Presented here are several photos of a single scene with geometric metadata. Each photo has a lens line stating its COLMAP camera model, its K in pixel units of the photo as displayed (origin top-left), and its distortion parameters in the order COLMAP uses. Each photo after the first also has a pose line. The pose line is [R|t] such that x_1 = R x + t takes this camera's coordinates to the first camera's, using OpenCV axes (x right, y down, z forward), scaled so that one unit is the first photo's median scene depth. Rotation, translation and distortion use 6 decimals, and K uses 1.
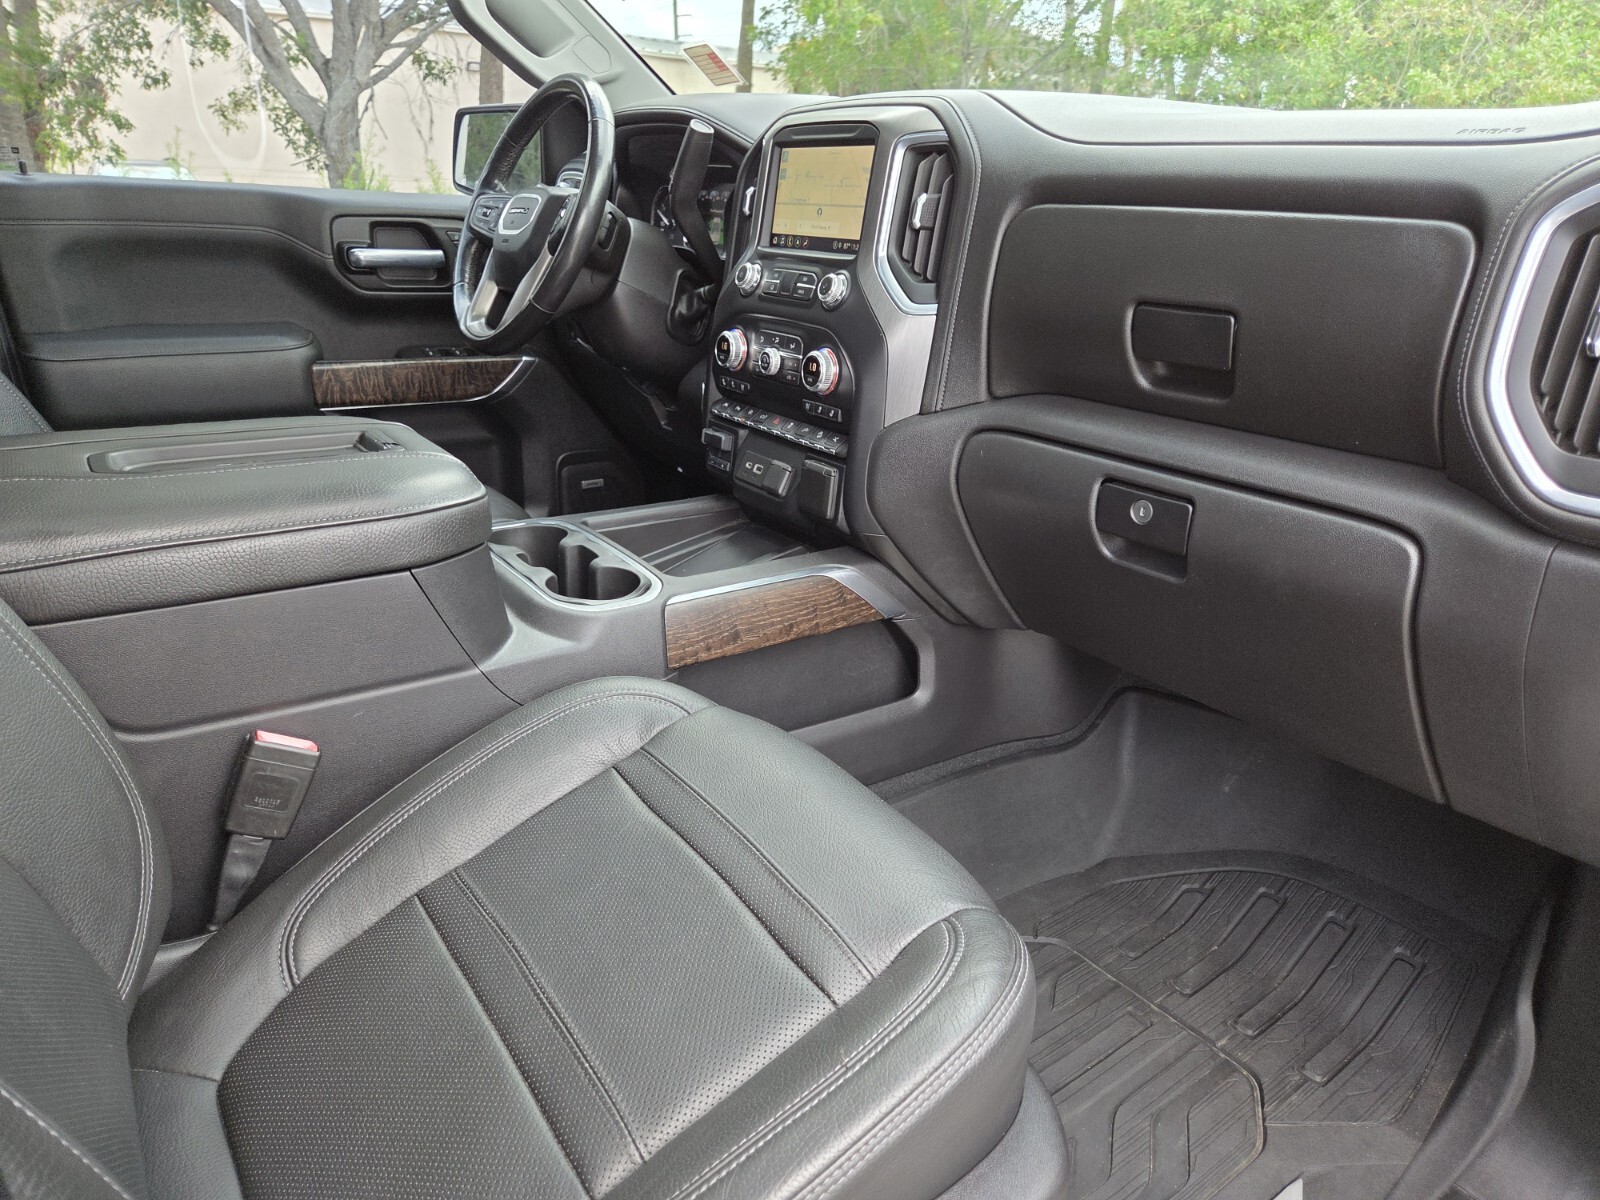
lens RADIAL K [[1068.3, 0, 810.7], [0, 1068.3, 577.5], [0, 0, 1]] dist [0.079740, -0.079594]
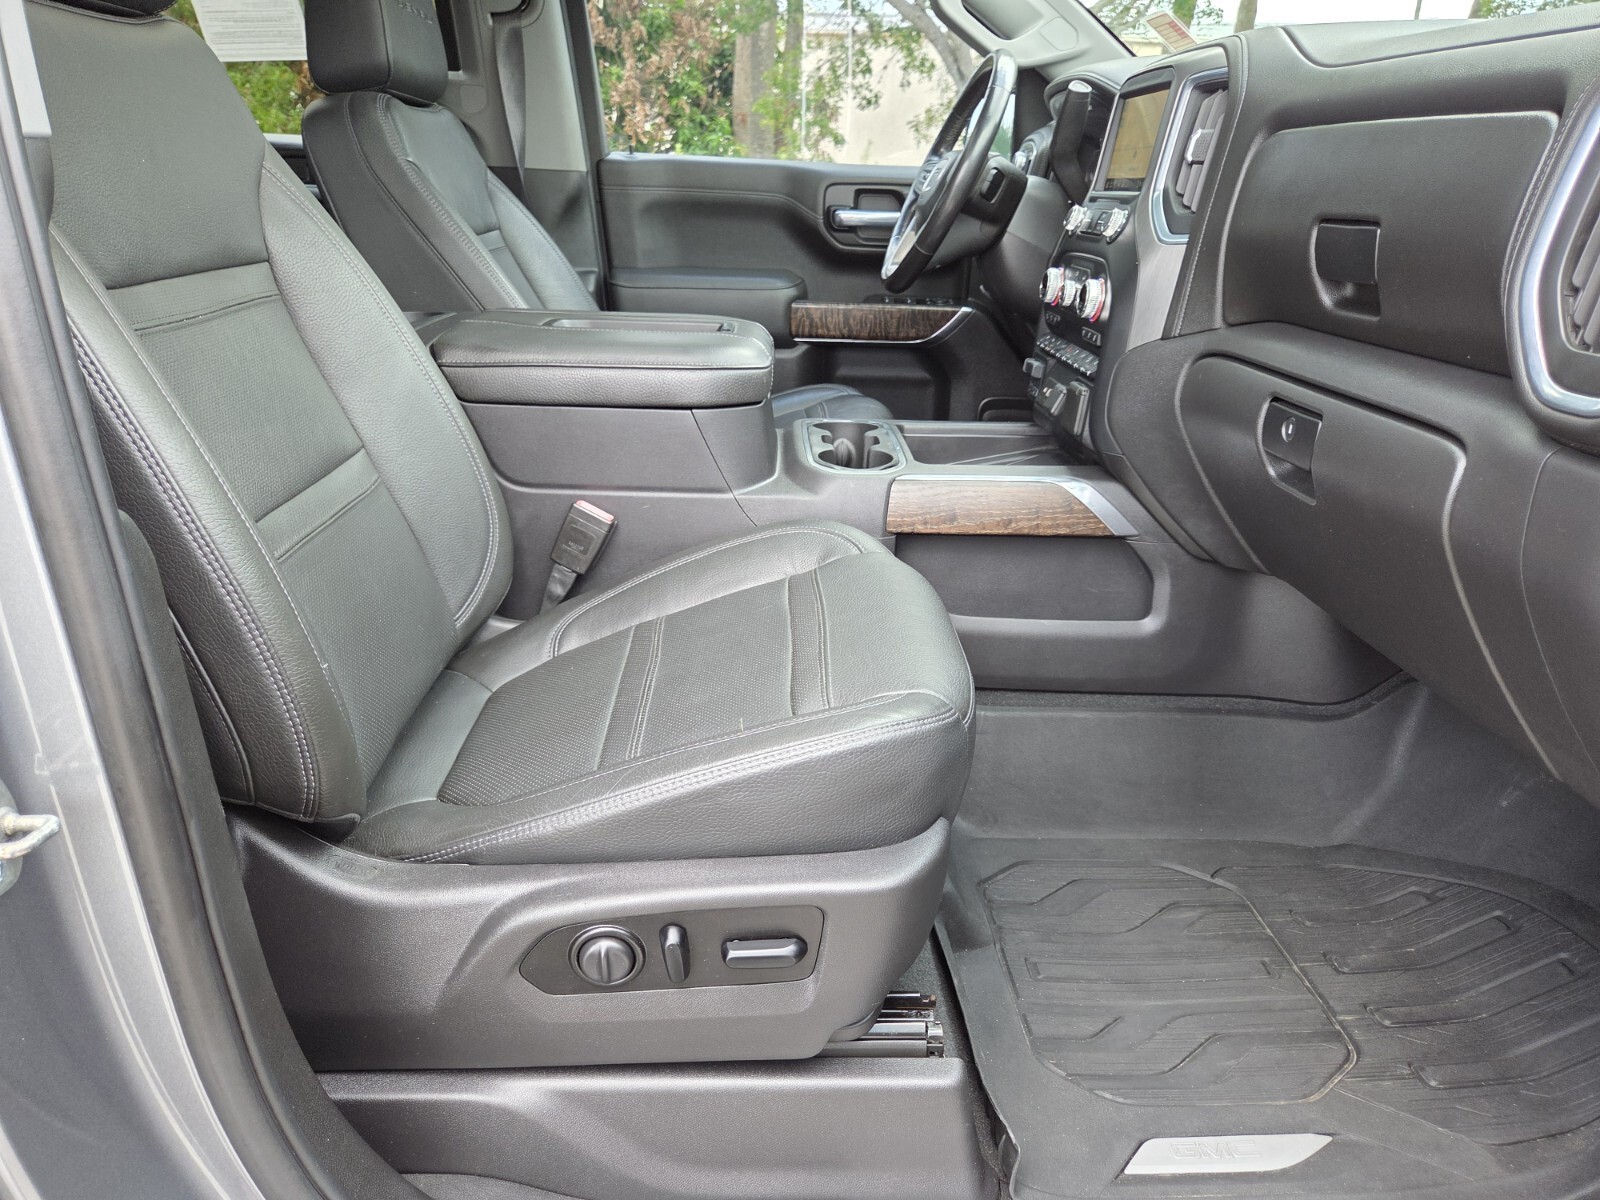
lens RADIAL K [[1082.0, 0, 794.2], [0, 1082.0, 581.4], [0, 0, 1]] dist [0.026212, -0.002025]
pose [[0.831753, 0.178083, -0.525807, 0.311135], [-0.180214, 0.982471, 0.047676, 0.073016], [0.525081, 0.055103, 0.849266, -0.062771]]
